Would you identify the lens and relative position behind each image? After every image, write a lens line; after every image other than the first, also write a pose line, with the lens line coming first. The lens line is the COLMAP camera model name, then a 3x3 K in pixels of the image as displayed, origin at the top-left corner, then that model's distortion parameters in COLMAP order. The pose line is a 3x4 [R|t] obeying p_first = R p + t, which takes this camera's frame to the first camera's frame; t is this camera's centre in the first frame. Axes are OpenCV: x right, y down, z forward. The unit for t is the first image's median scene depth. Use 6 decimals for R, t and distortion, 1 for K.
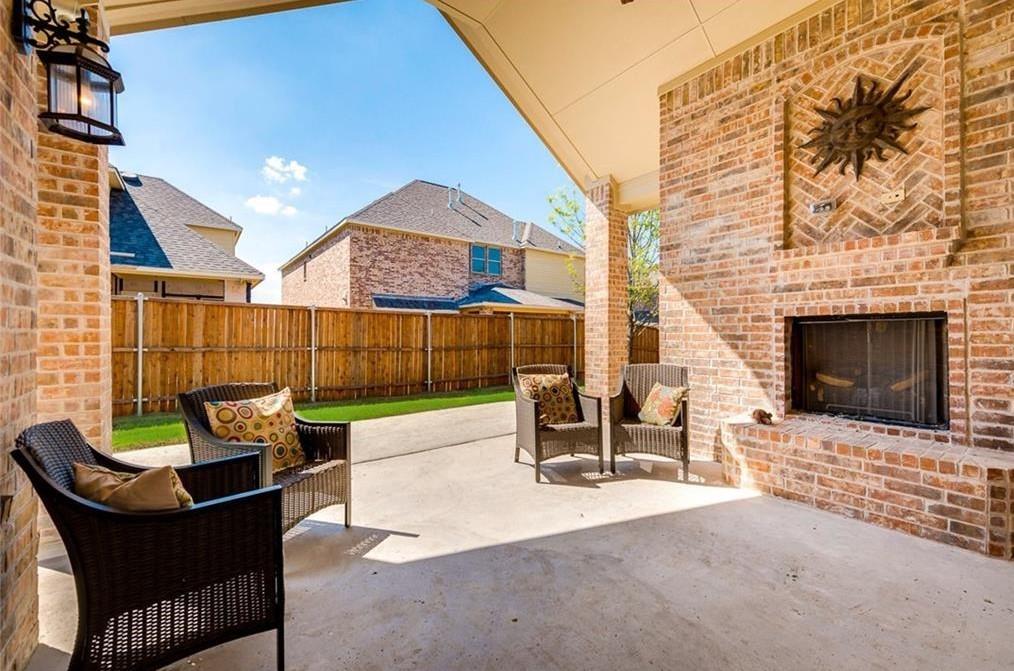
lens RADIAL K [[401.7, 0, 501.9], [0, 401.7, 337.8], [0, 0, 1]] dist [0.016741, -0.000773]
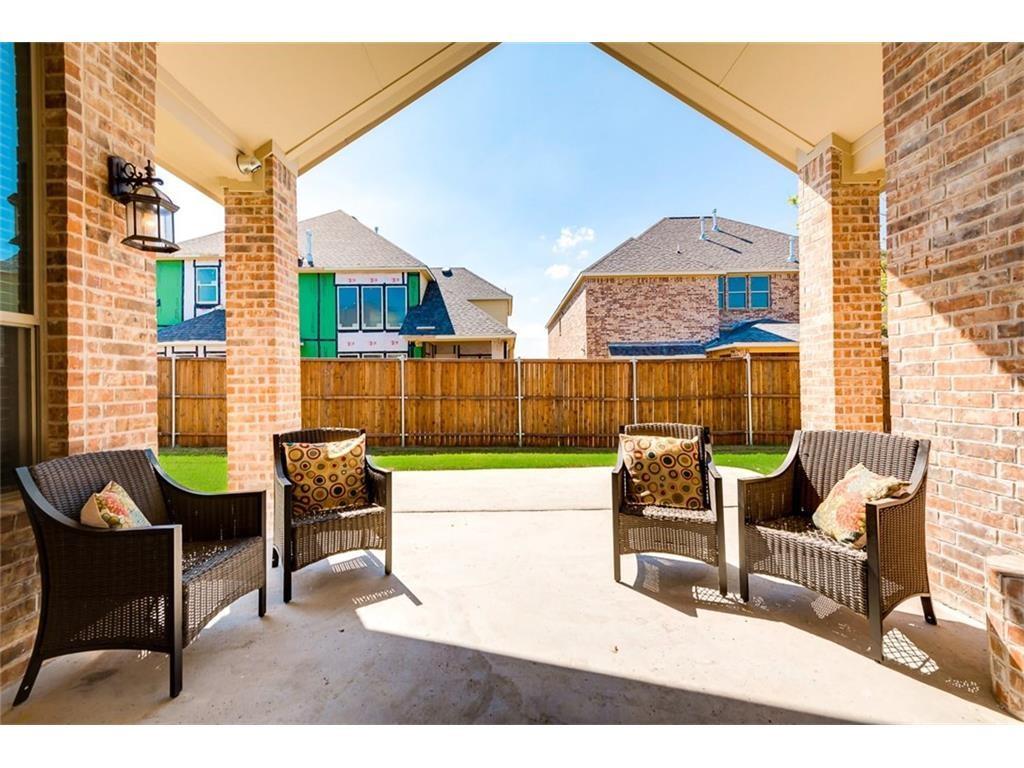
lens RADIAL K [[399.3, 0, 512.5], [0, 399.3, 384.6], [0, 0, 1]] dist [0.013164, -0.003171]
pose [[0.809851, -0.010861, -0.586535, 0.302265], [0.008531, 0.999941, -0.006737, -0.002099], [0.586574, 0.000452, 0.809896, 0.230160]]
